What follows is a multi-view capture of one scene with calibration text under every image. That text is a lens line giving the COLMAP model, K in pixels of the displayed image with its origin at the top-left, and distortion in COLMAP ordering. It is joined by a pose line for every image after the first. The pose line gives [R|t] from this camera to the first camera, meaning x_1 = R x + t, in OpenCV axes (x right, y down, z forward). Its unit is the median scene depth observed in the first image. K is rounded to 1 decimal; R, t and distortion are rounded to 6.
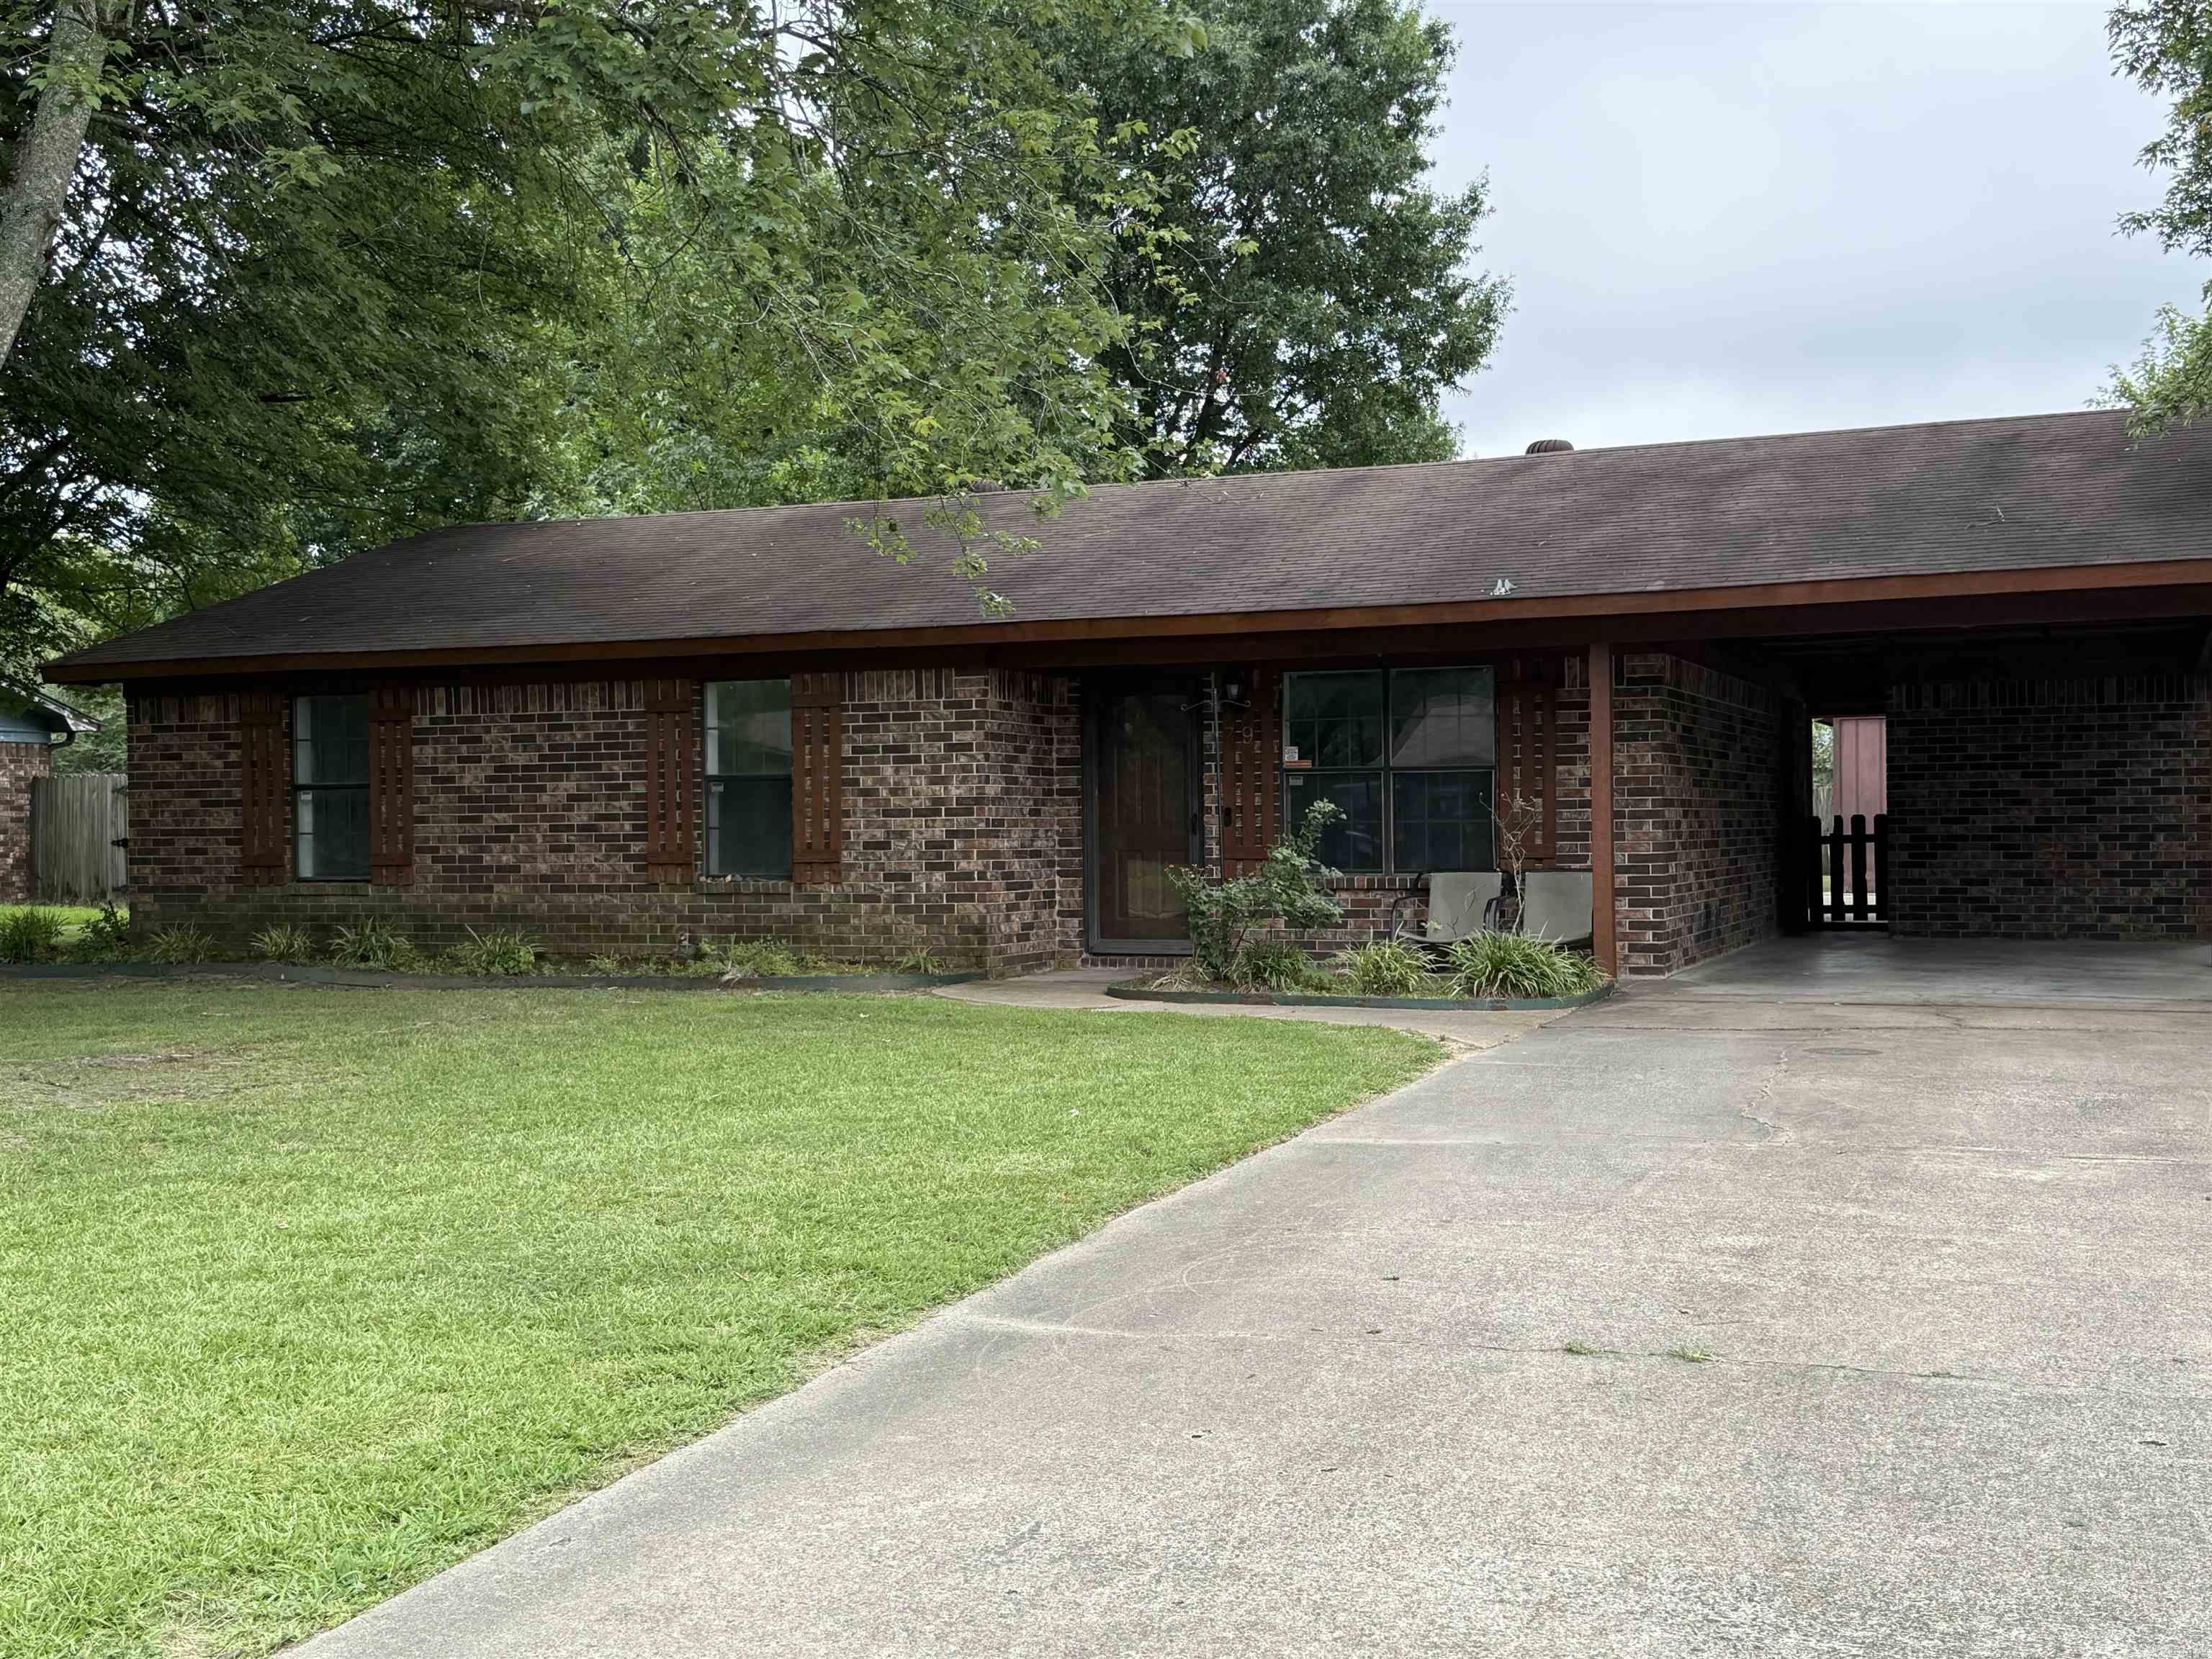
lens RADIAL K [[2458.3, 0, 1098.5], [0, 2458.3, 834.7], [0, 0, 1]] dist [0.219322, -0.543837]
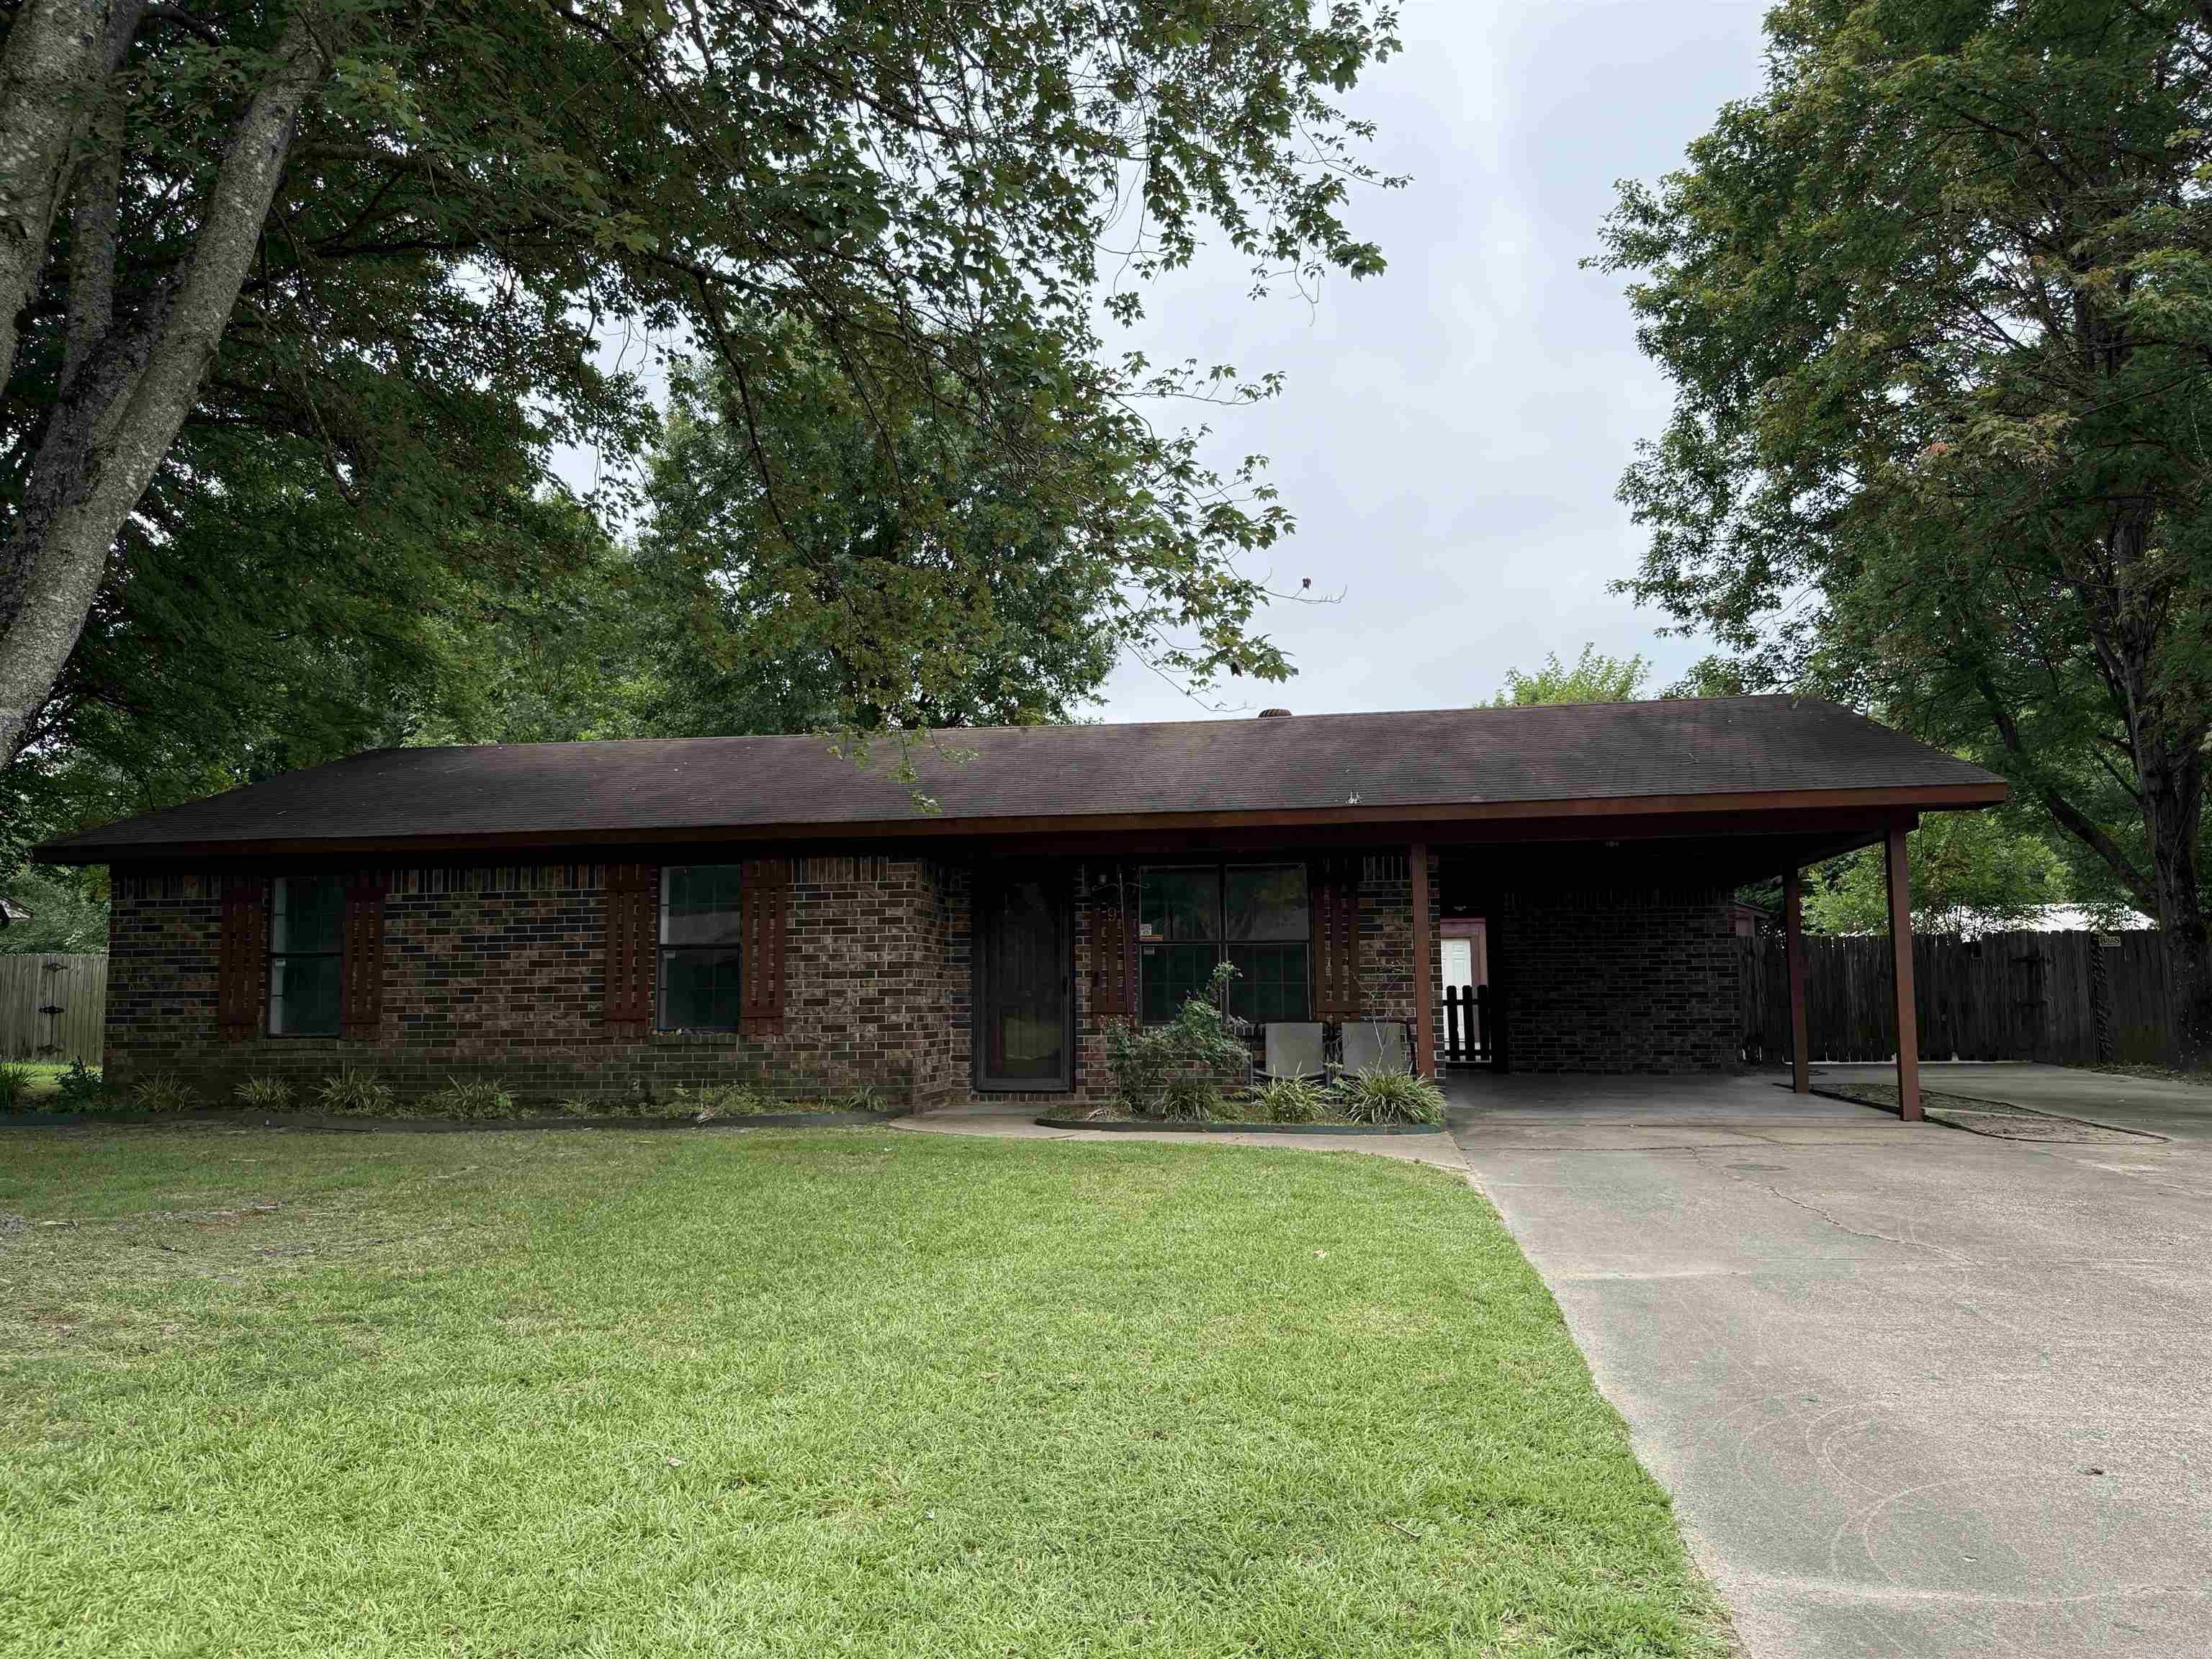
lens RADIAL K [[1611.1, 0, 1099.5], [0, 1611.1, 843.8], [0, 0, 1]] dist [0.181823, -0.323297]
pose [[0.973988, 0.022939, 0.225436, -0.127994], [0.000202, 0.994775, -0.102092, 0.007752], [-0.226600, 0.099482, 0.968894, 0.182939]]
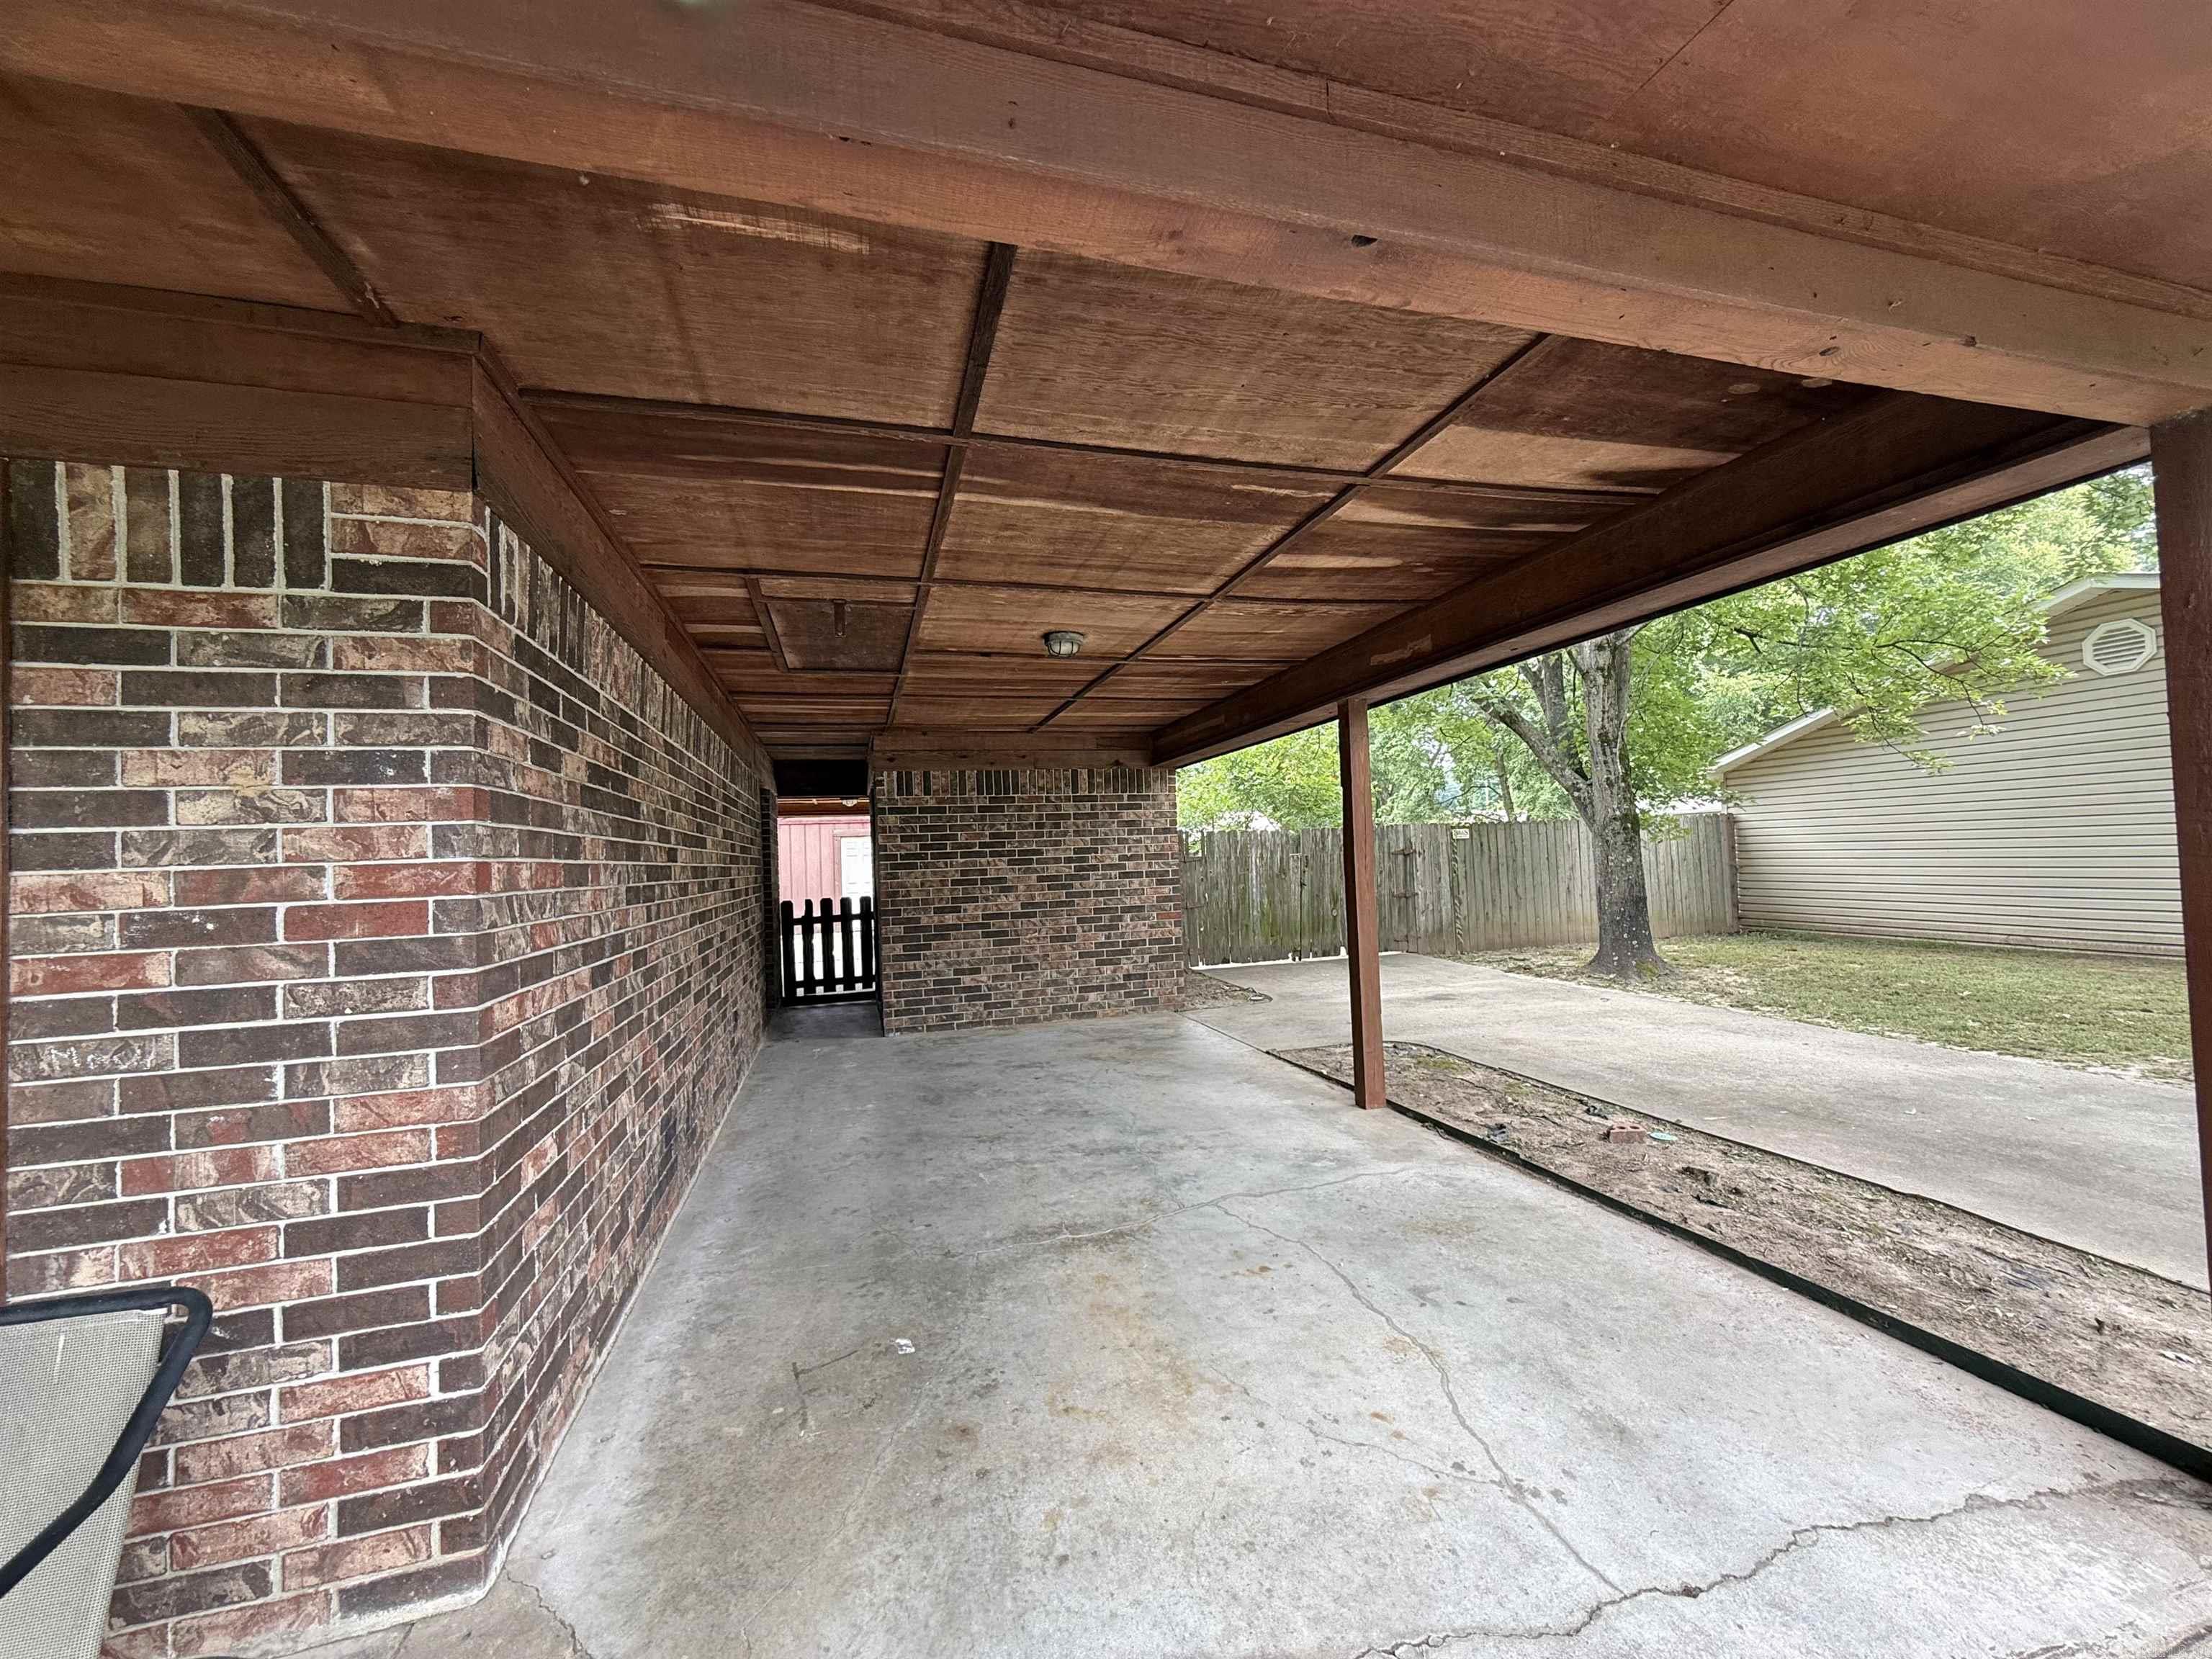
lens RADIAL K [[881.7, 0, 1111.1], [0, 881.7, 832.4], [0, 0, 1]] dist [0.000201, 0.000258]
pose [[0.777427, 0.002523, 0.628969, 0.196759], [0.029986, 0.998706, -0.041071, -0.022360], [-0.628259, 0.050790, 0.776345, 0.778185]]
